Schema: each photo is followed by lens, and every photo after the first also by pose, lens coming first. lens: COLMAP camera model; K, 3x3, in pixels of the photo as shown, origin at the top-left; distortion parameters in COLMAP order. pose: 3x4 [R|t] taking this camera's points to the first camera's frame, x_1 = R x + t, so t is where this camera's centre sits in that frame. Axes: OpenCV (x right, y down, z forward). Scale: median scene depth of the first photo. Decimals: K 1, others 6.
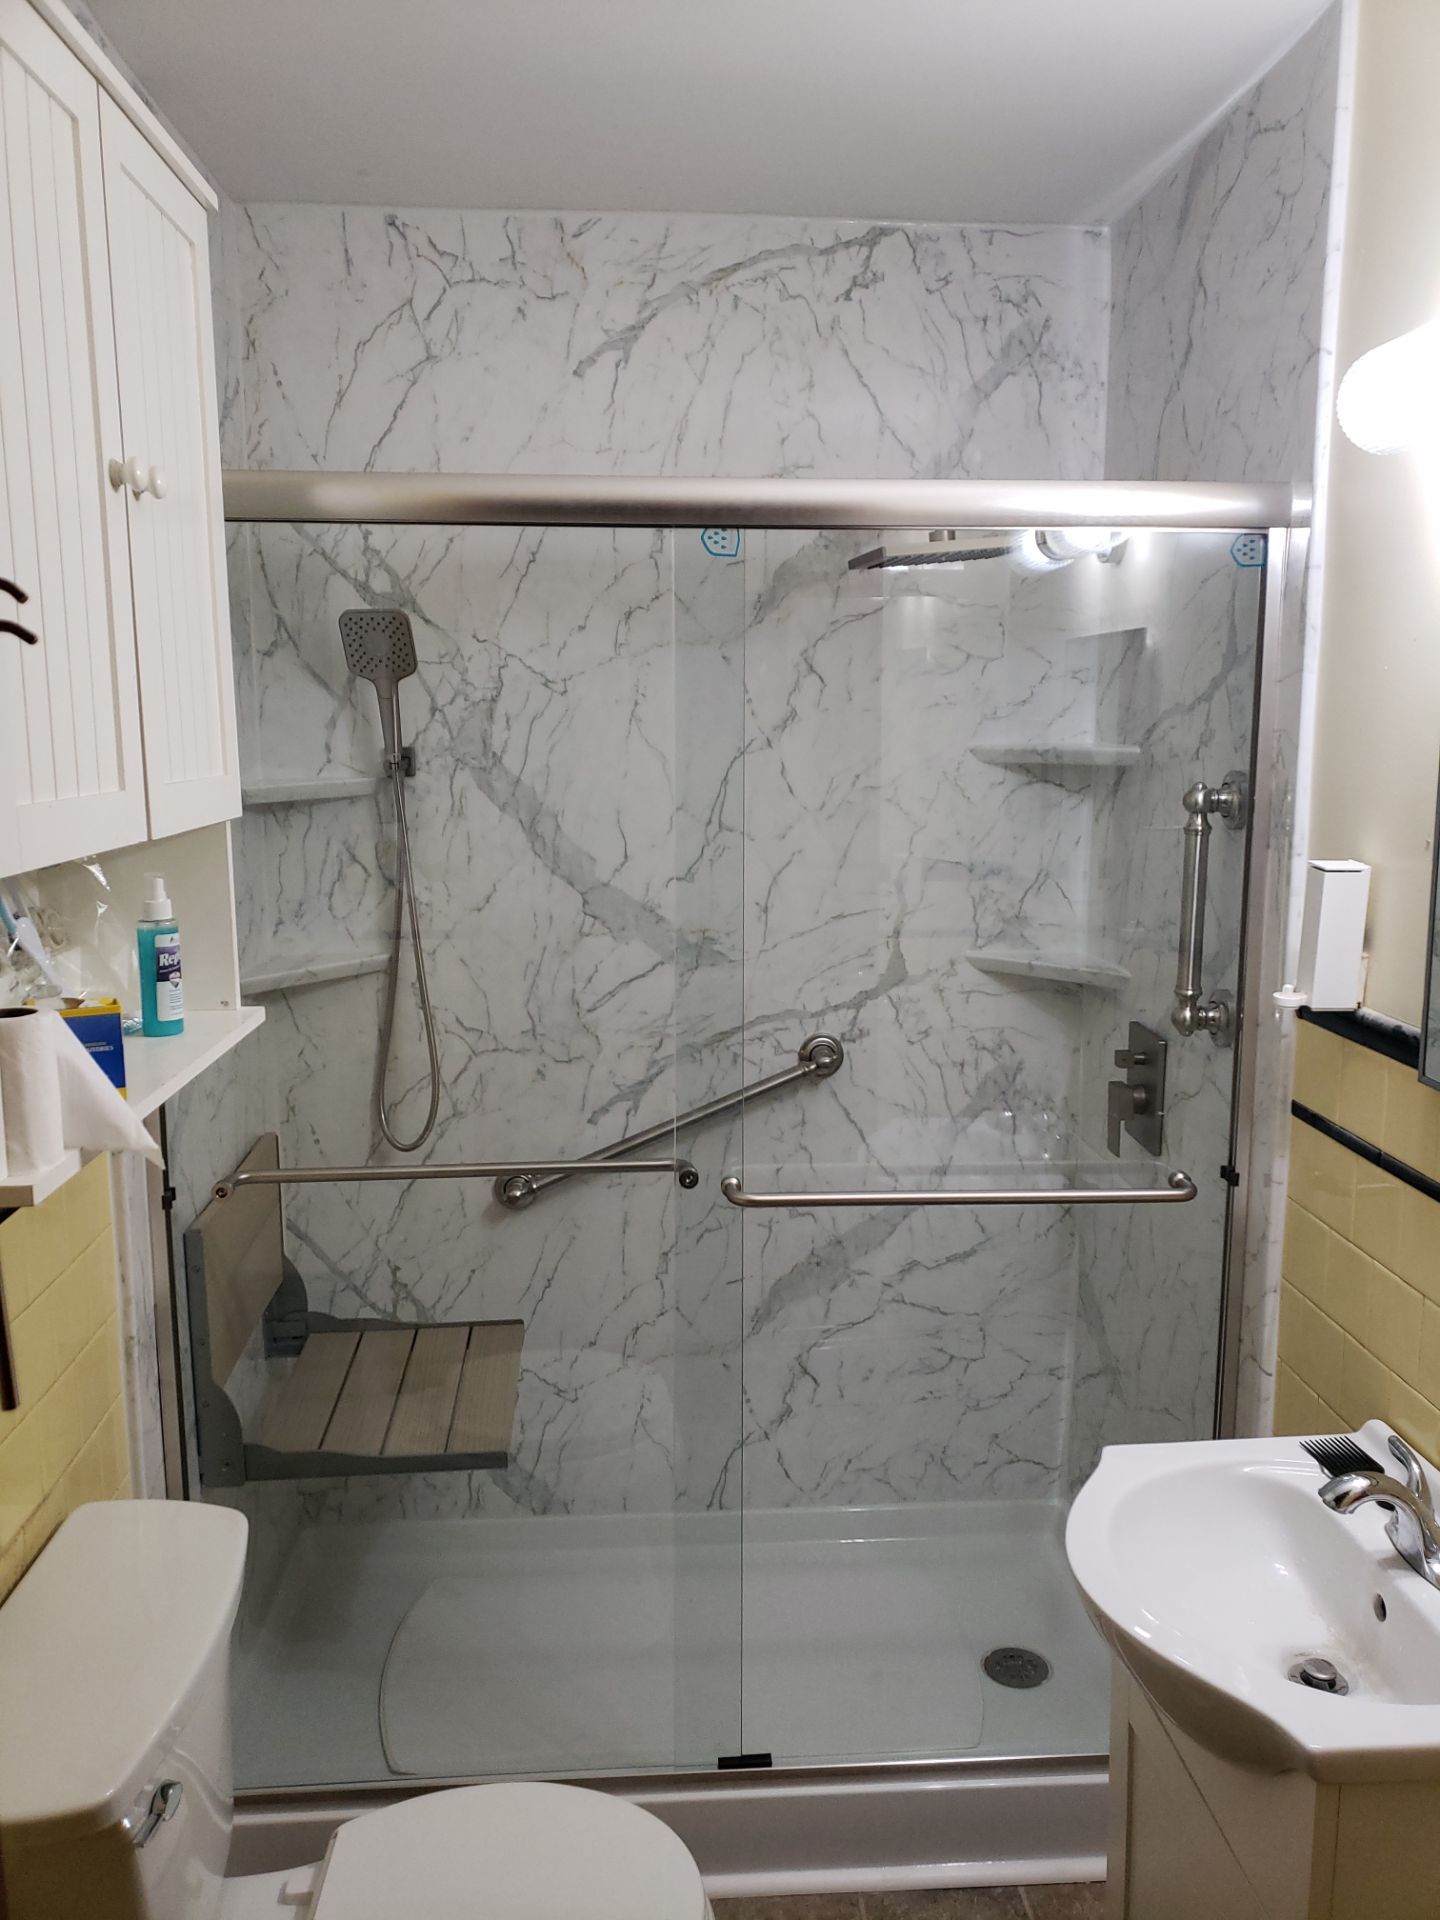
lens RADIAL K [[1549.7, 0, 706.5], [0, 1549.7, 953.6], [0, 0, 1]] dist [0.132840, -0.194709]
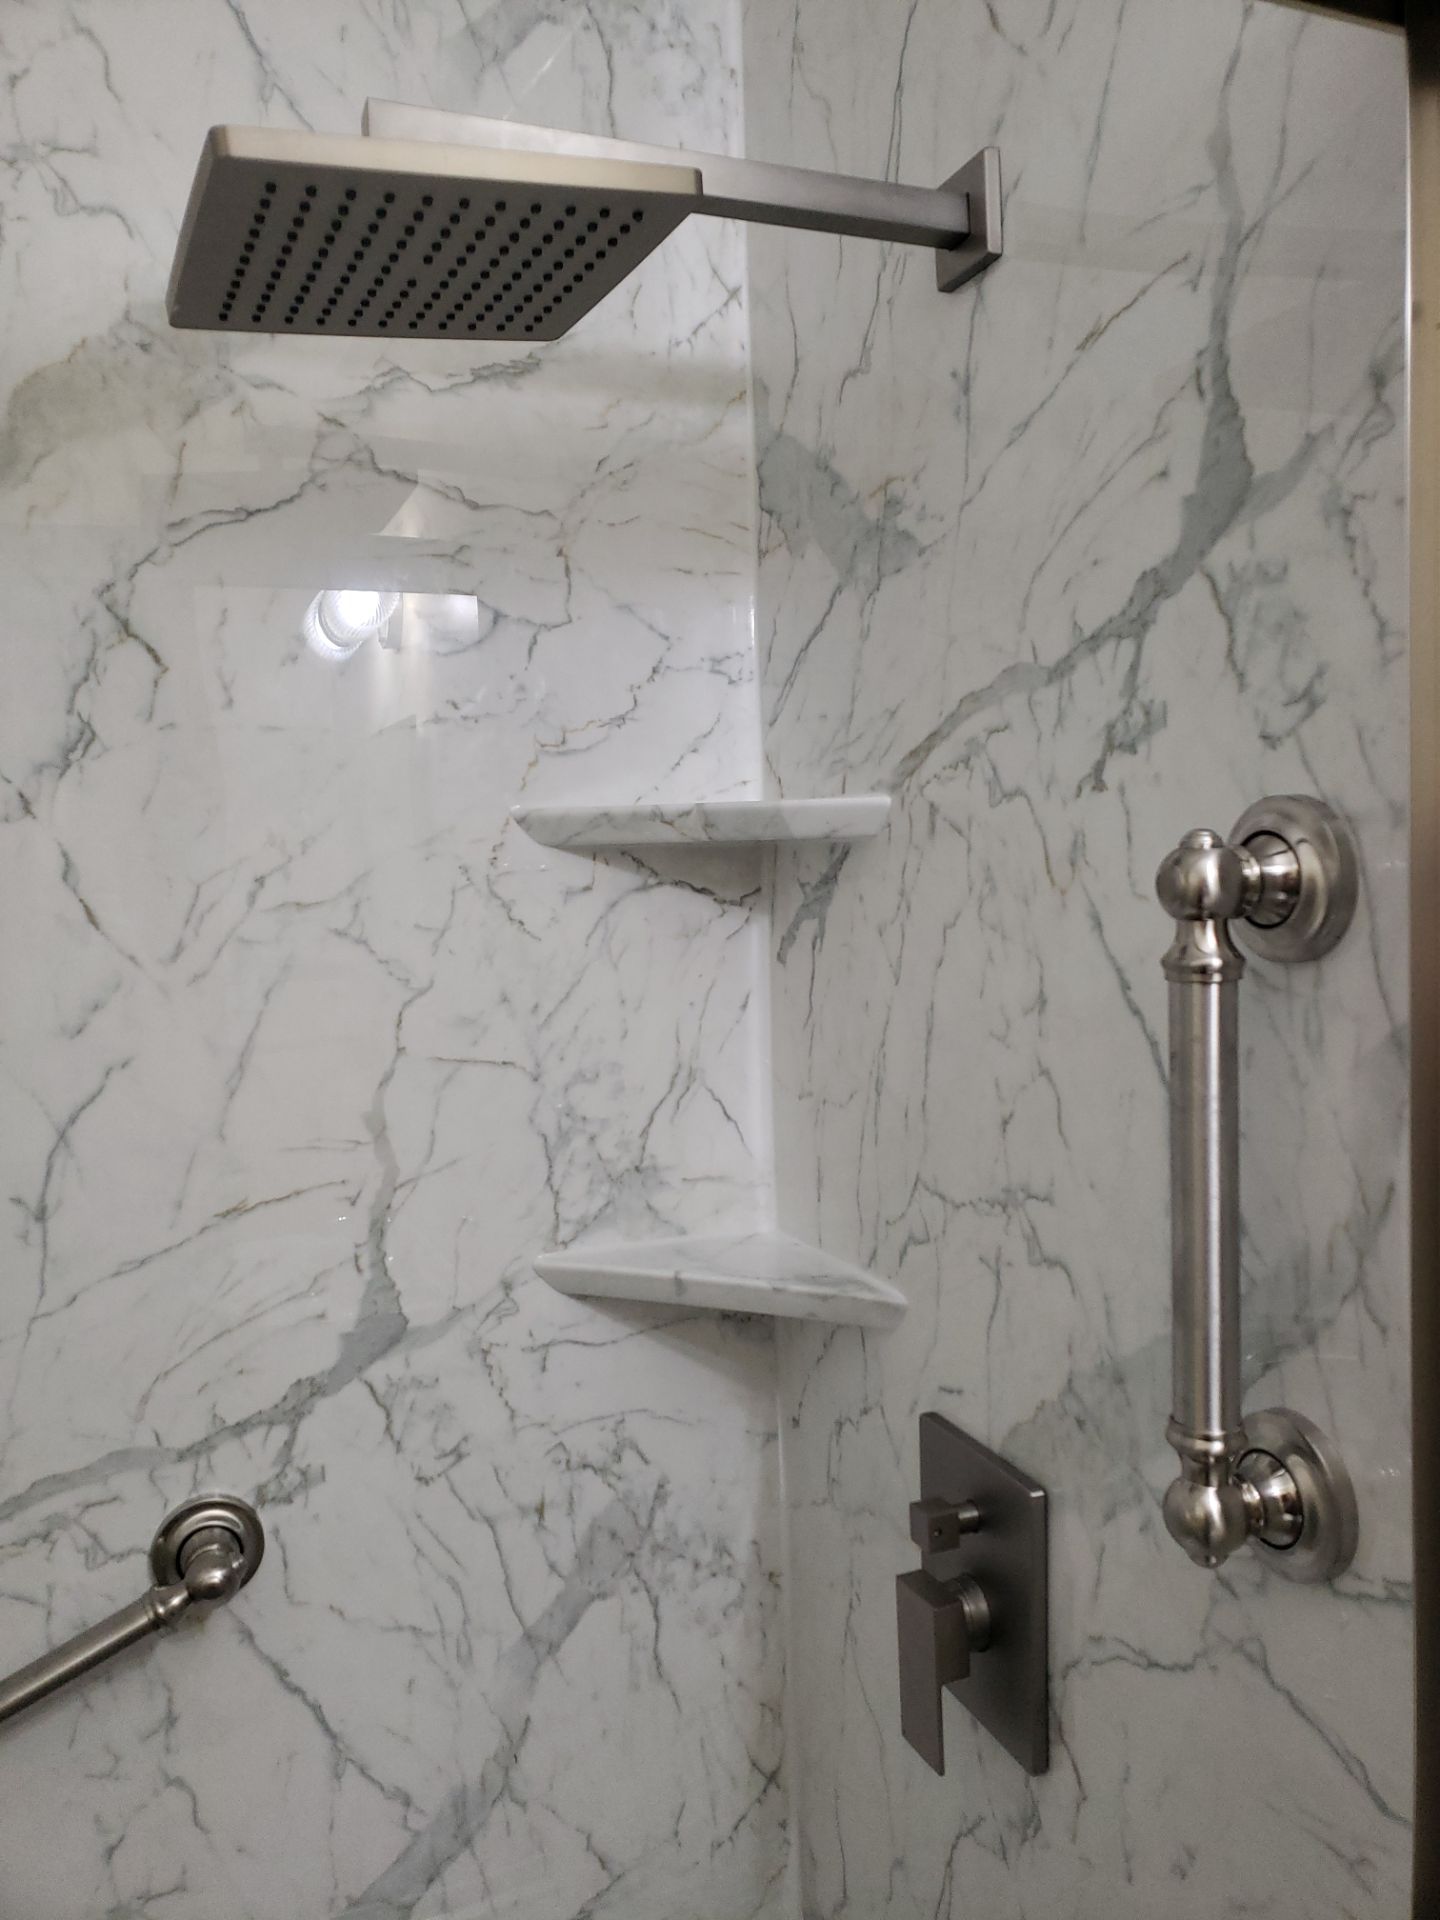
lens RADIAL K [[1549.7, 0, 706.5], [0, 1549.7, 953.6], [0, 0, 1]] dist [0.132840, -0.194709]
pose [[0.950757, -0.045625, 0.306562, 0.079190], [0.075745, 0.993318, -0.087076, -0.046375], [-0.300541, 0.106008, 0.947859, 0.546754]]
